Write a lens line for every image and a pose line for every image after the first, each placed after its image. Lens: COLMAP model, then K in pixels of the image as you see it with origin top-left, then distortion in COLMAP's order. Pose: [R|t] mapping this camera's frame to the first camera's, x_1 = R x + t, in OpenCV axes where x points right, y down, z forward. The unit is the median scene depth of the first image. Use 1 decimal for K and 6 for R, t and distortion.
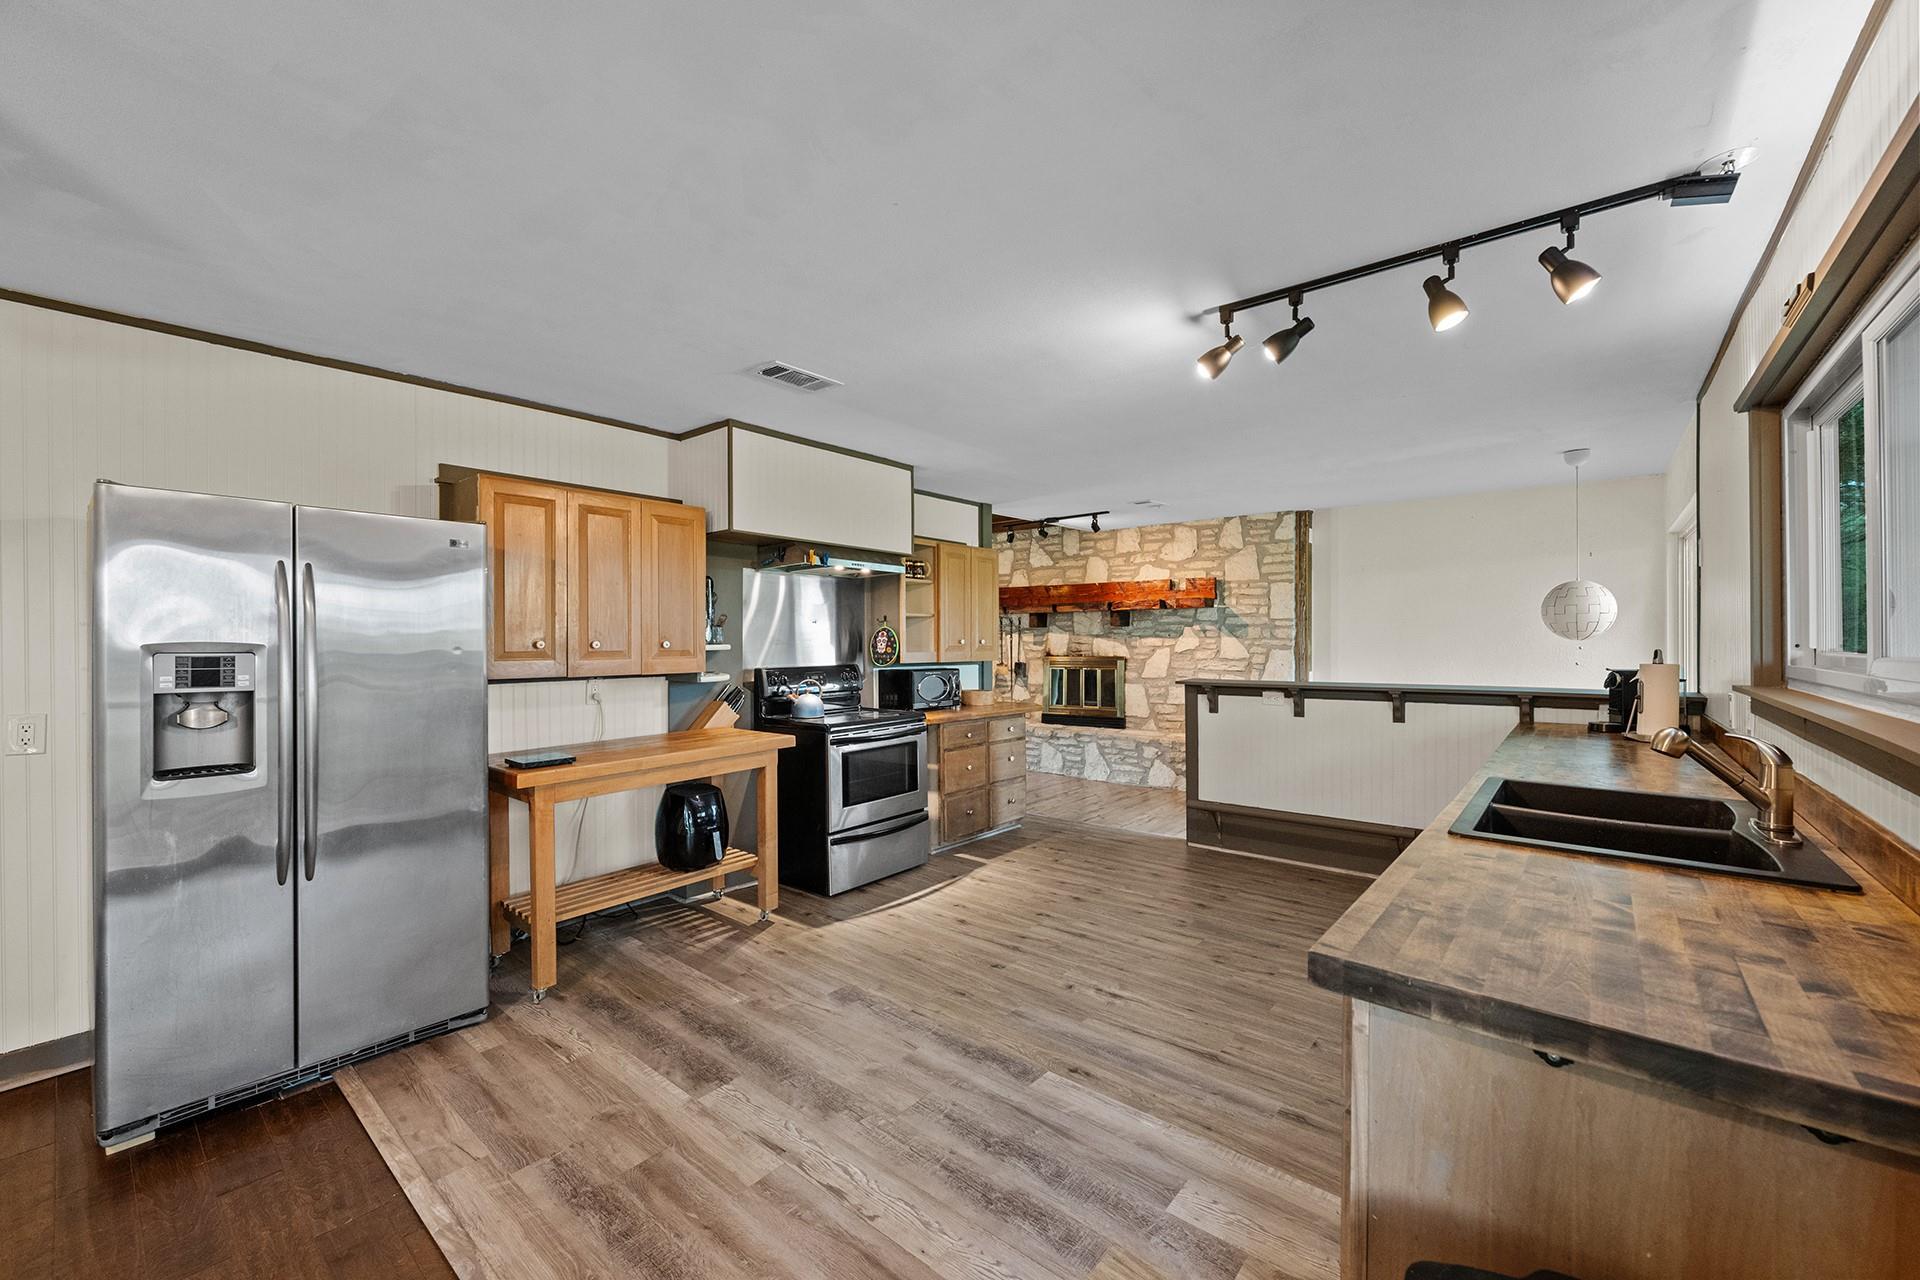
lens RADIAL K [[759.7, 0, 963.6], [0, 759.7, 640.2], [0, 0, 1]] dist [0.000387, -0.000130]
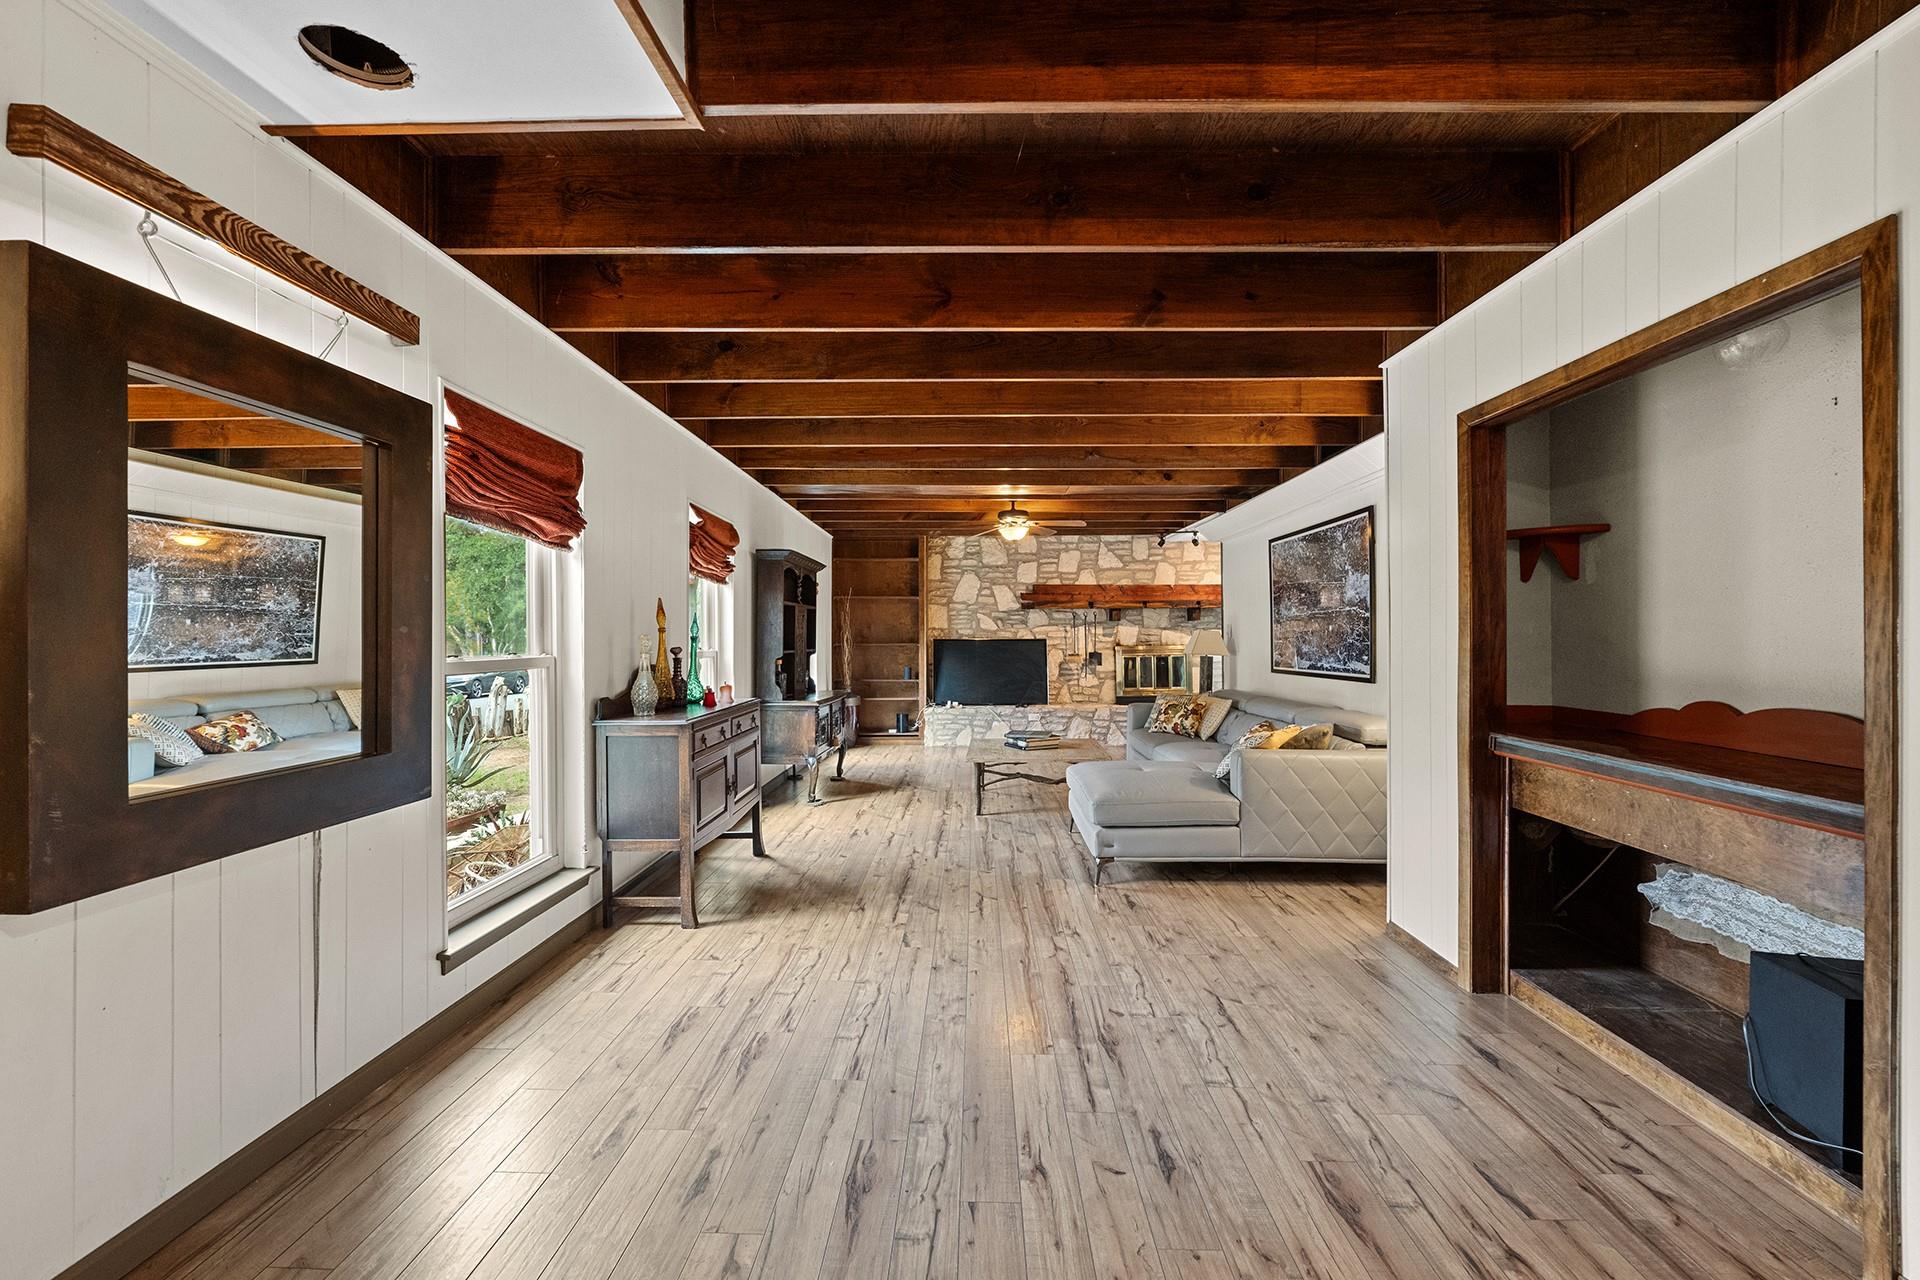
lens RADIAL K [[759.7, 0, 965.4], [0, 759.7, 641.4], [0, 0, 1]] dist [0.000387, -0.000130]
pose [[0.779683, -0.000786, 0.626173, -1.614219], [0.003671, 0.999988, -0.003315, 0.034588], [-0.626163, 0.004883, 0.779677, 0.514448]]
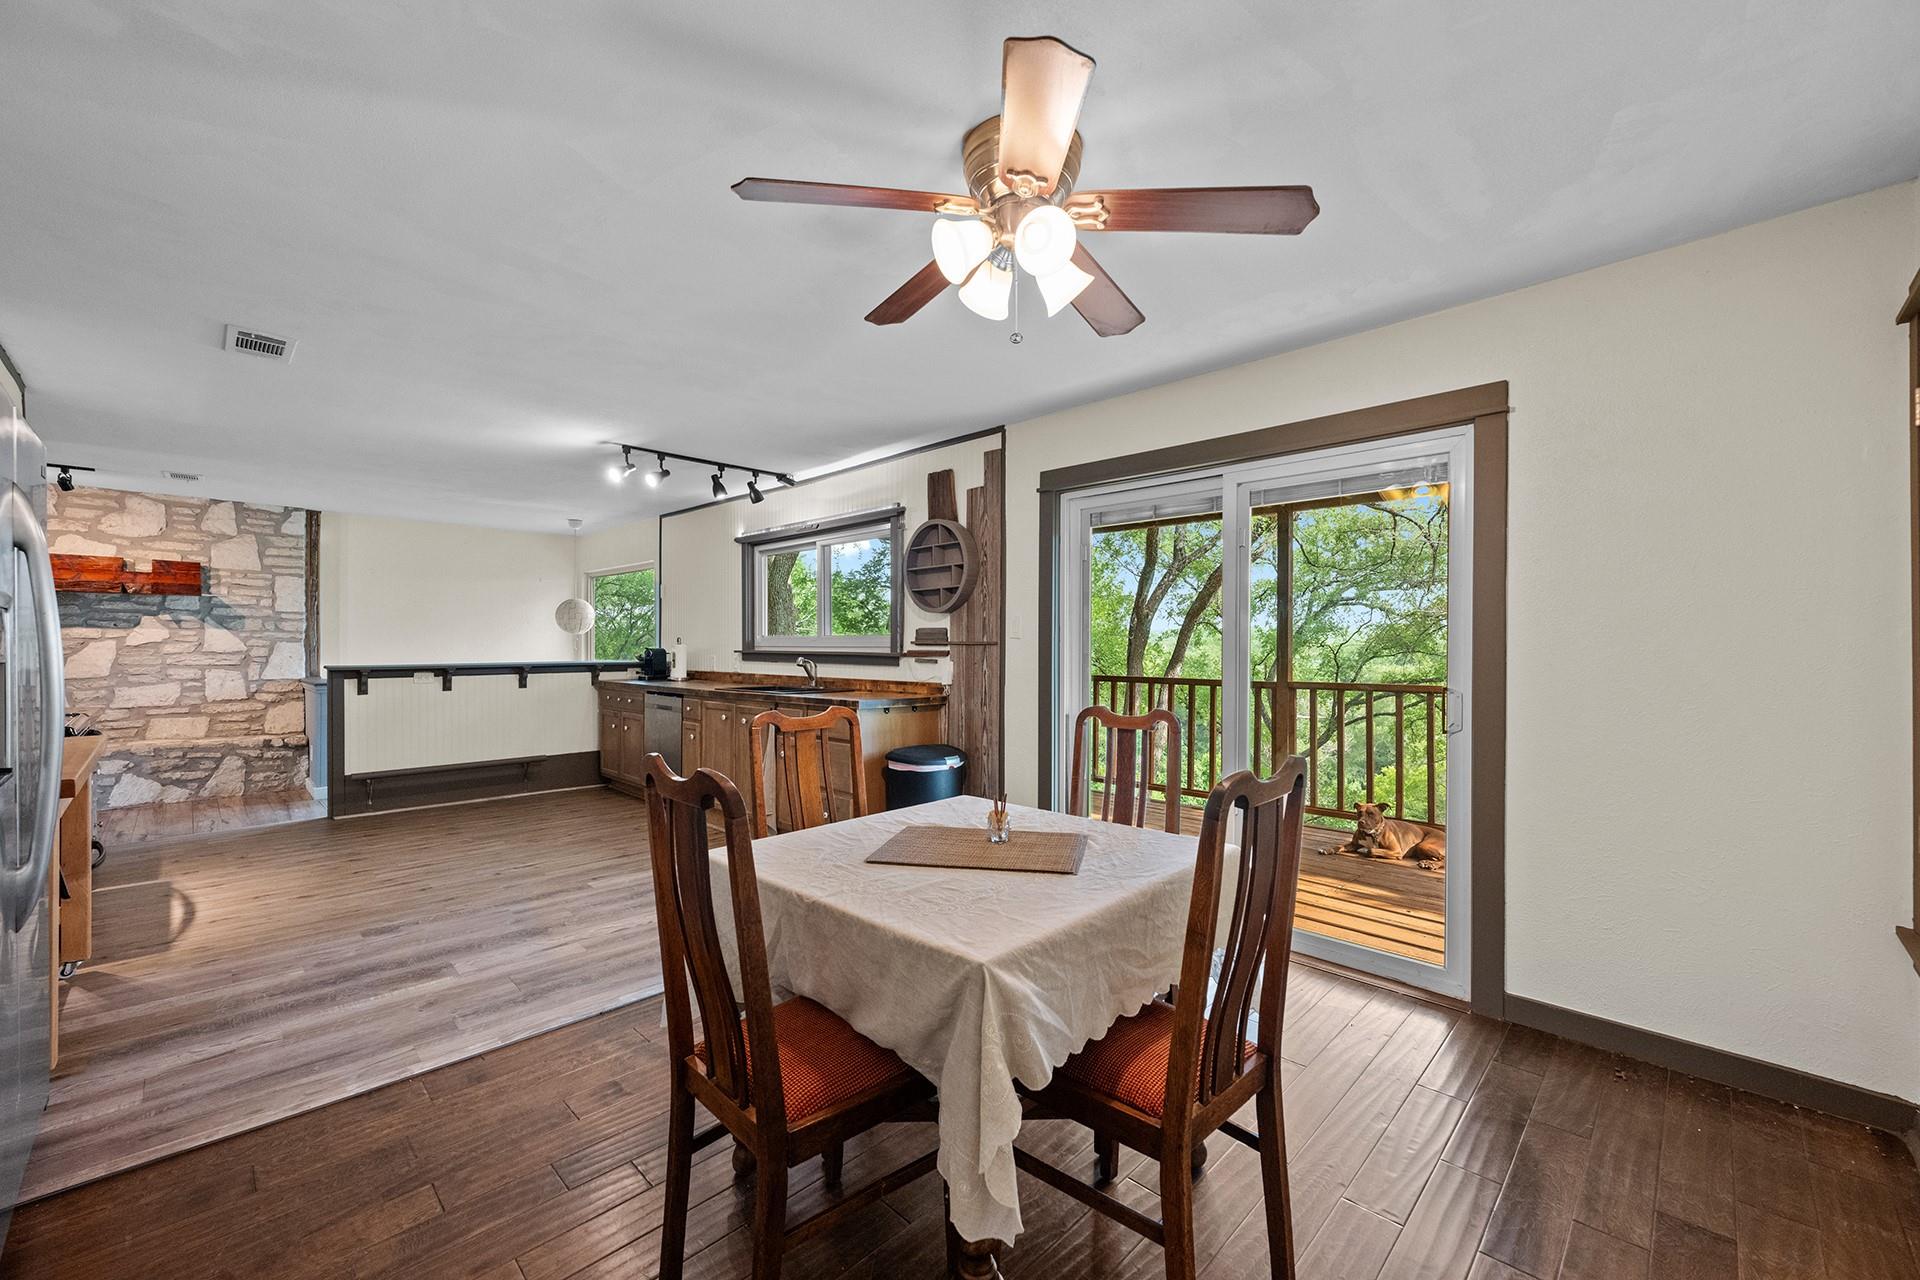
lens RADIAL K [[759.7, 0, 961.3], [0, 759.7, 643.6], [0, 0, 1]] dist [0.000387, -0.000130]
pose [[0.082765, 0.004429, 0.996559, -0.876132], [-0.002235, 0.999988, -0.004258, 0.027809], [-0.996567, -0.001875, 0.082774, 0.026682]]
